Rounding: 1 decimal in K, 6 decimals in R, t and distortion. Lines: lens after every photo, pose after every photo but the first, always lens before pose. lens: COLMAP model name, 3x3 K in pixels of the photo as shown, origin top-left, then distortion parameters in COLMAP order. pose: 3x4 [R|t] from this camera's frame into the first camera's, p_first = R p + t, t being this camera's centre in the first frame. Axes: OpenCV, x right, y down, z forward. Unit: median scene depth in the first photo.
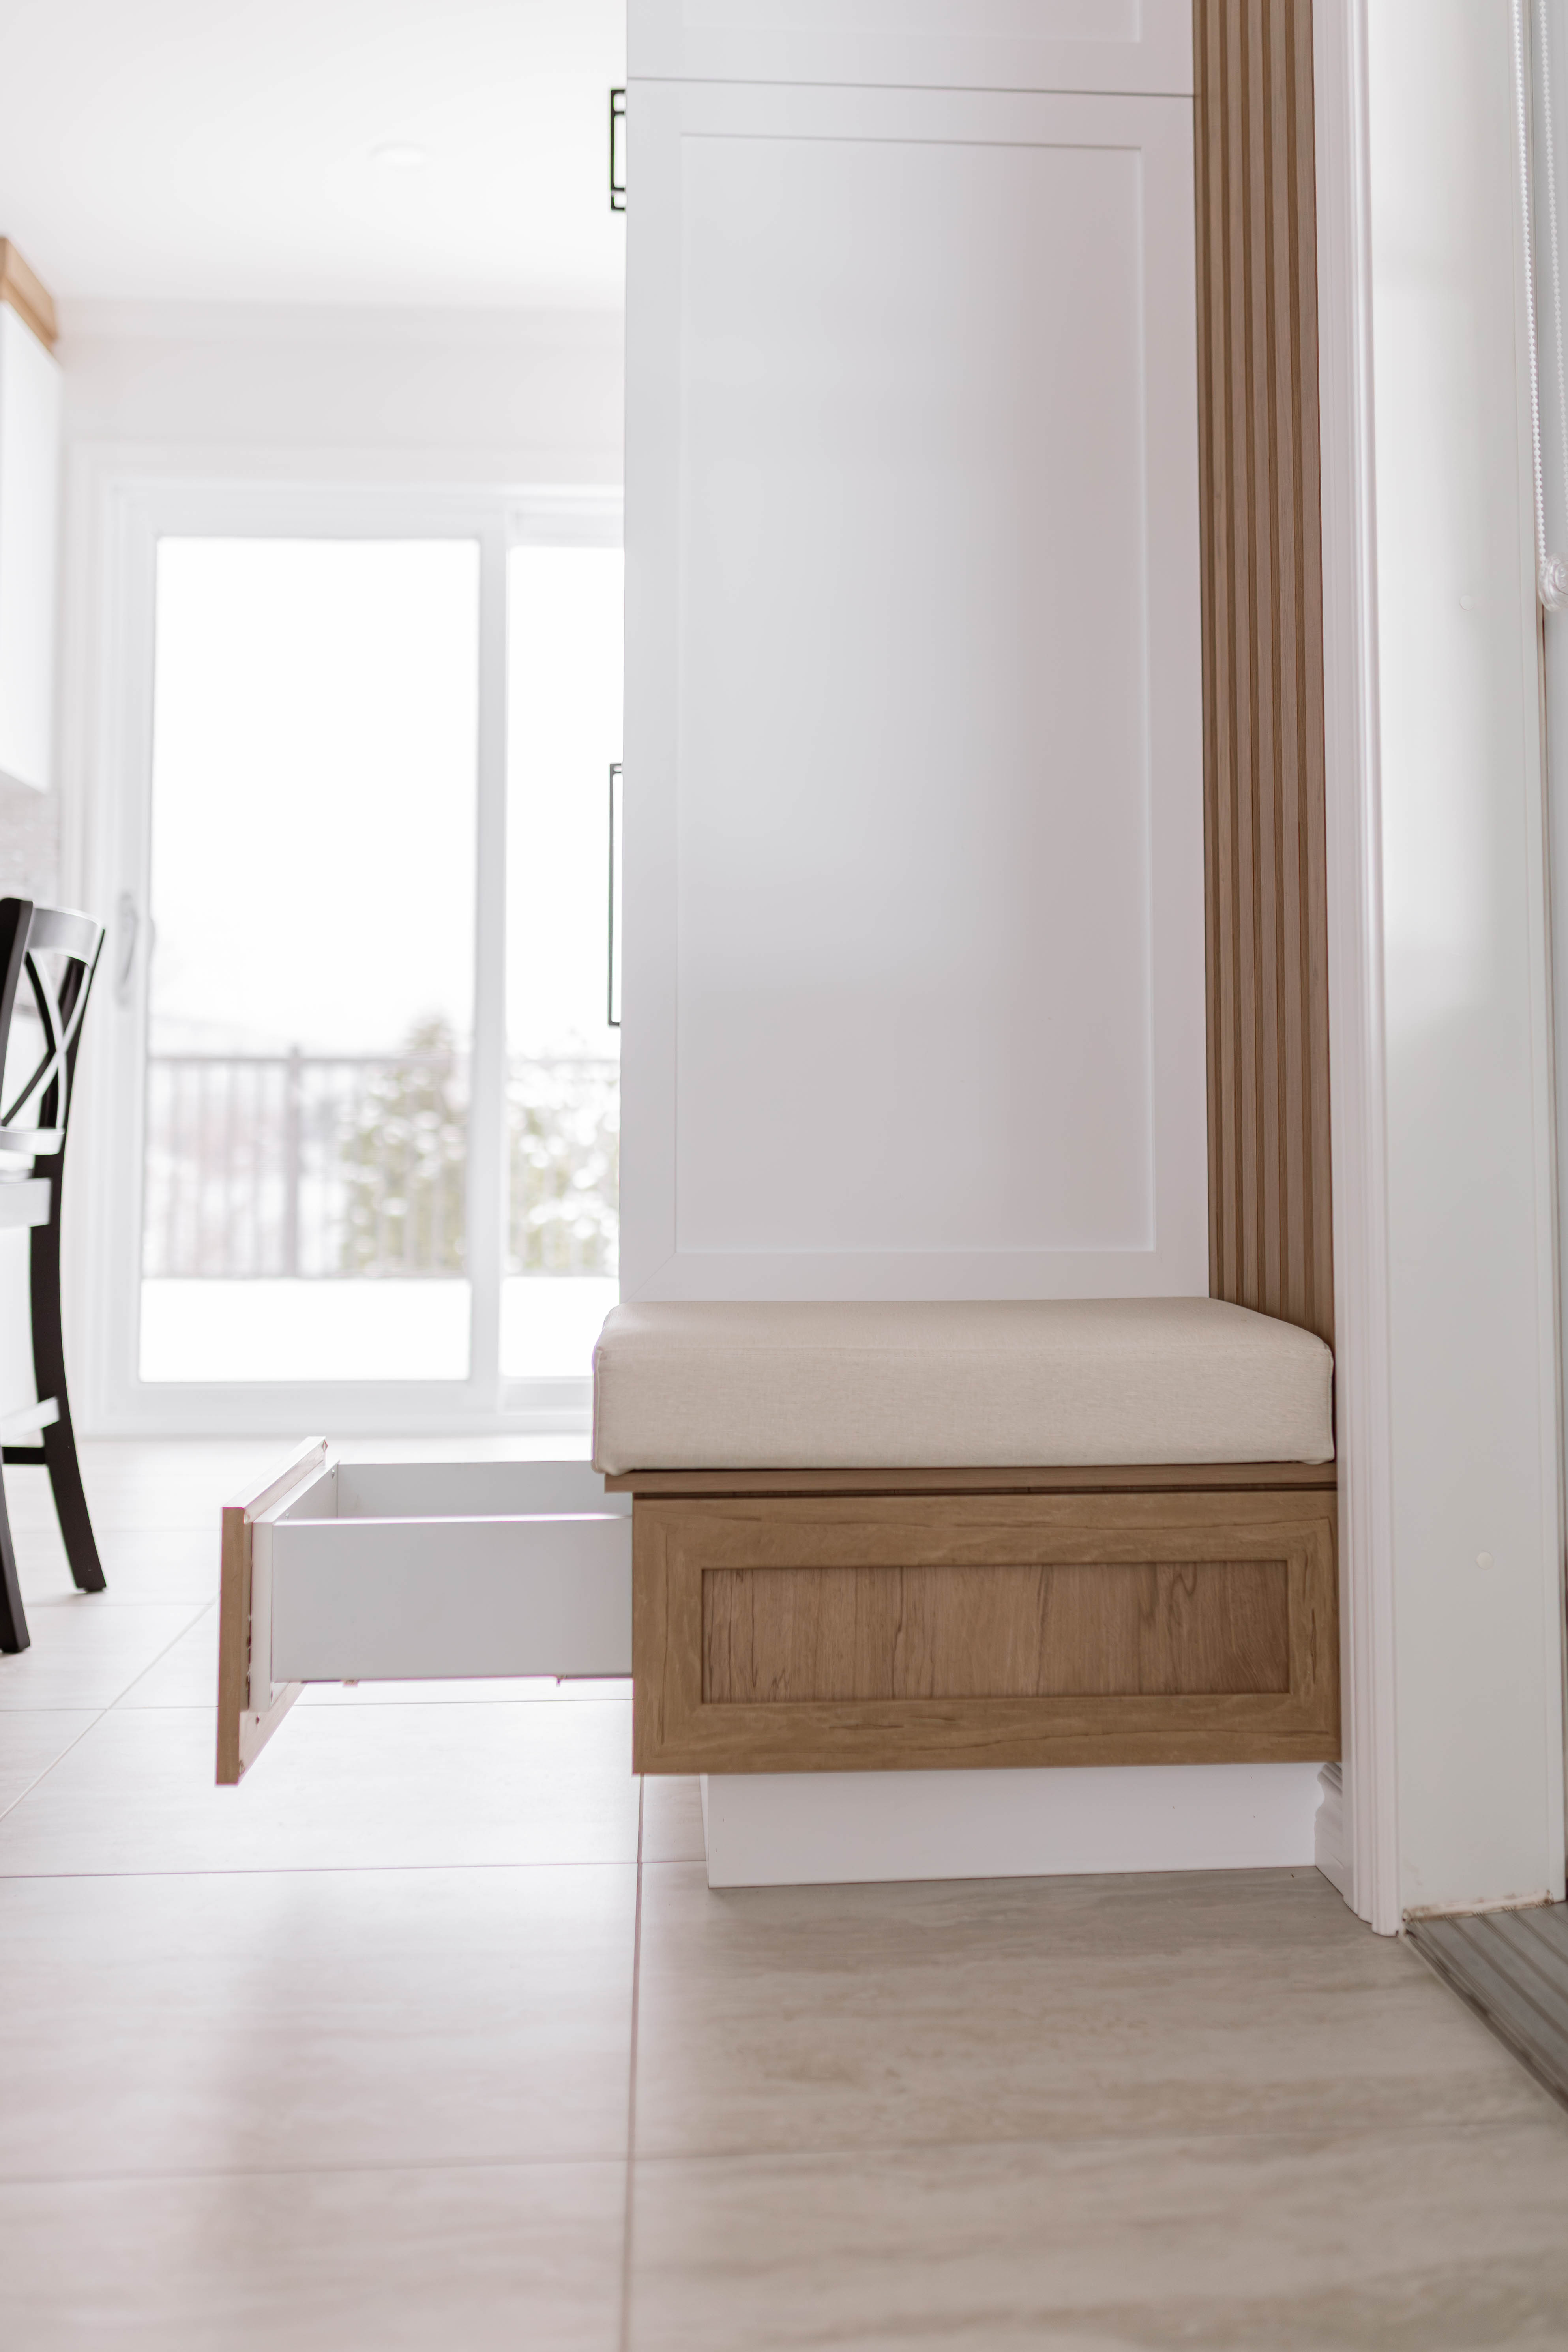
lens RADIAL K [[2318.8, 0, 836.0], [0, 2318.8, 945.0], [0, 0, 1]] dist [-0.009348, 0.007843]
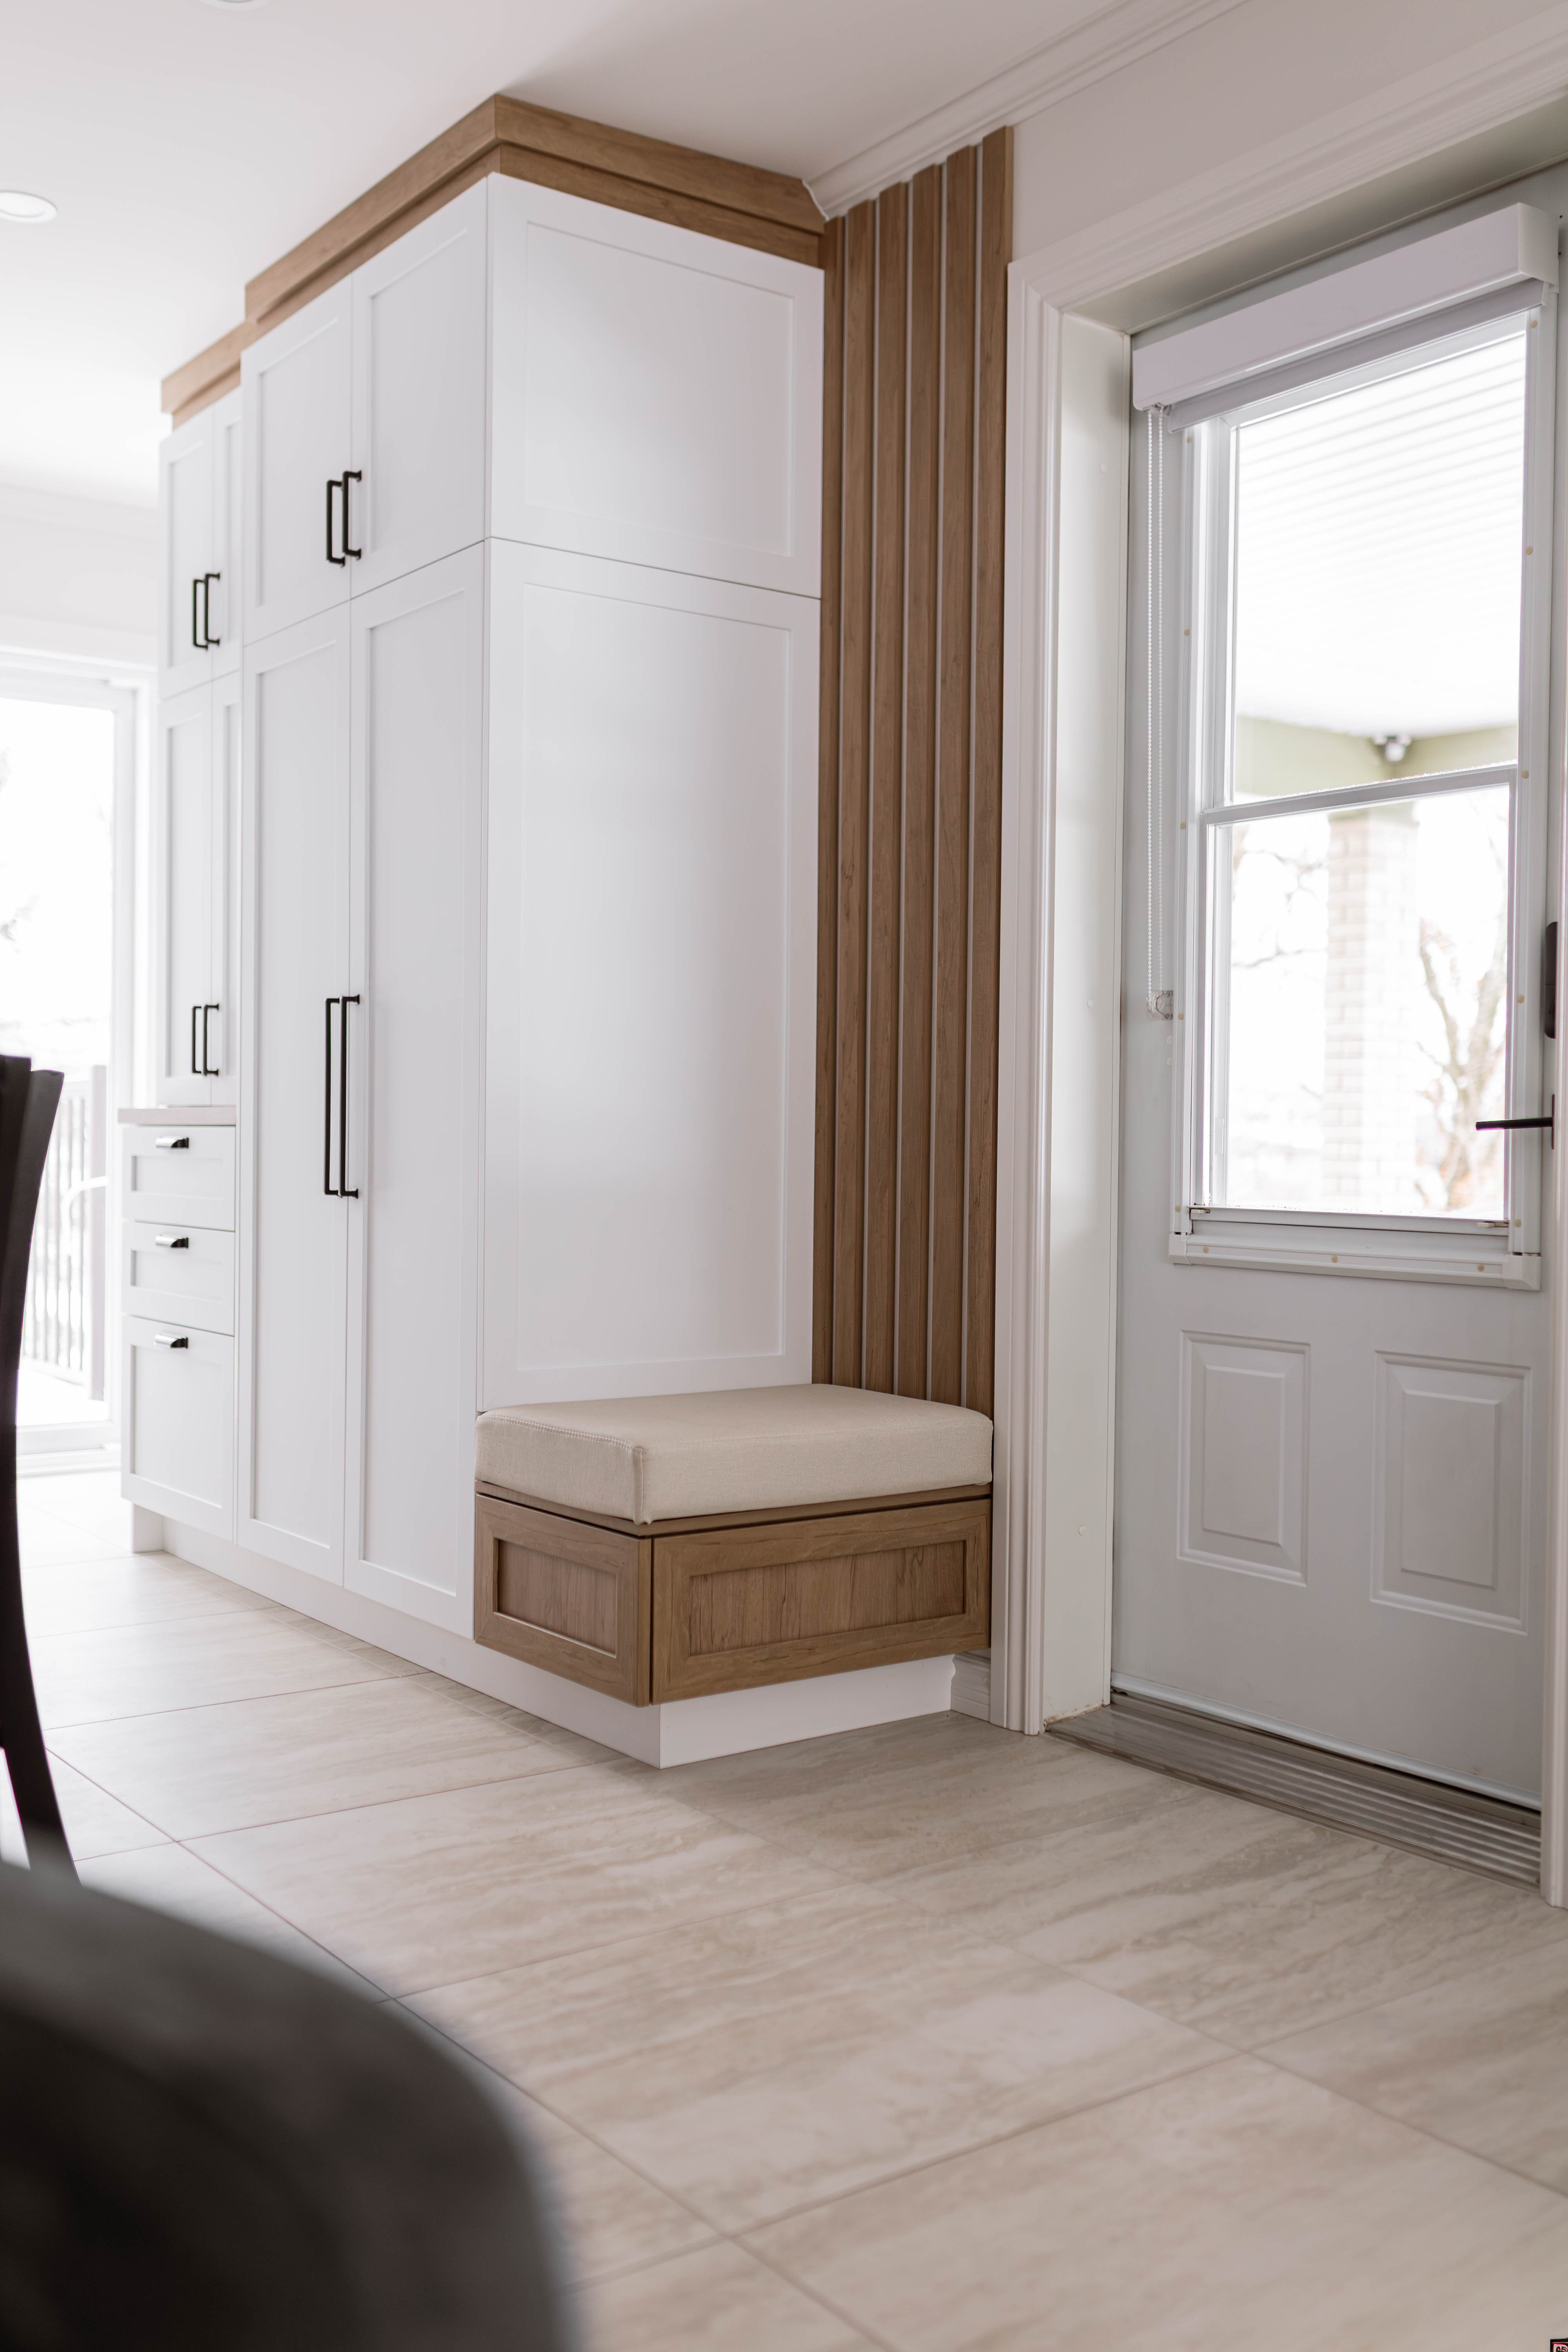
lens RADIAL K [[2253.6, 0, 756.6], [0, 2253.6, 1171.5], [0, 0, 1]] dist [-0.015511, 0.006165]
pose [[0.849559, -0.000472, 0.527493, -0.848686], [-0.053886, 0.994690, 0.087677, -0.155214], [-0.524734, -0.102911, 0.845023, -0.334537]]
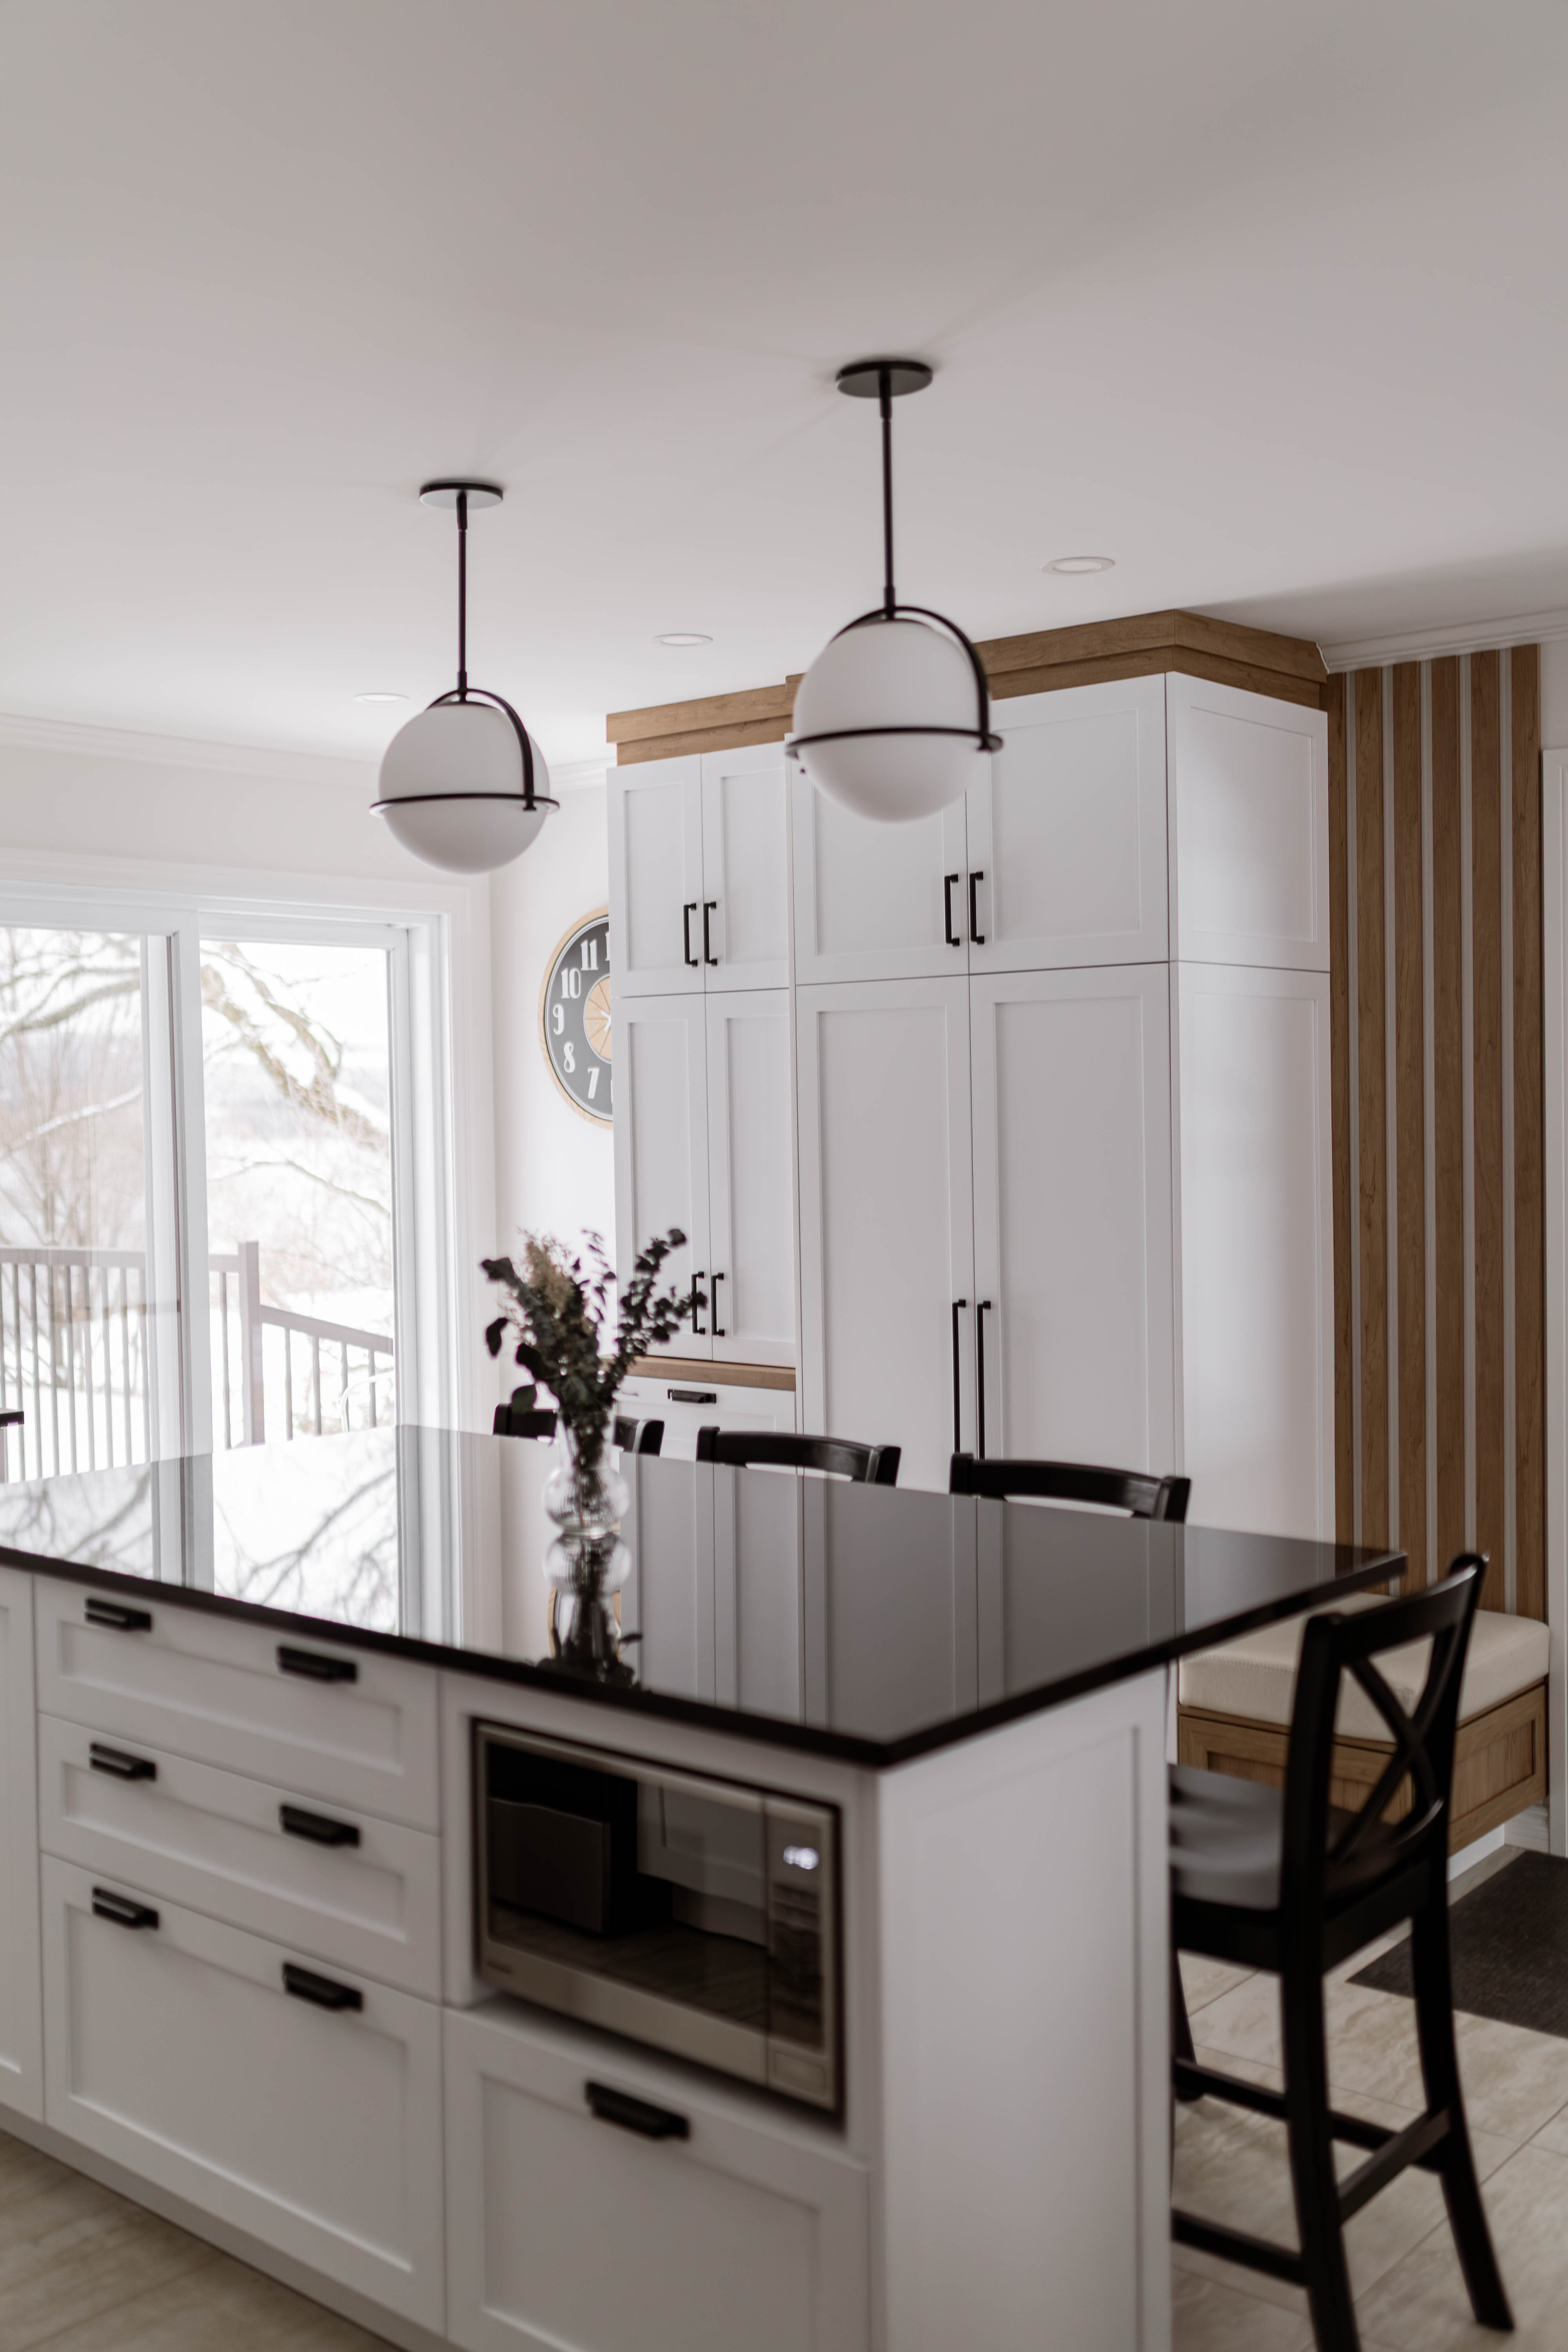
lens RADIAL K [[2253.6, 0, 756.6], [0, 2253.6, 1171.5], [0, 0, 1]] dist [-0.015511, 0.006165]
pose [[0.713029, -0.027744, 0.700585, -1.945056], [-0.044465, 0.995416, 0.084675, -0.440963], [-0.699723, -0.091527, 0.708527, 0.001362]]
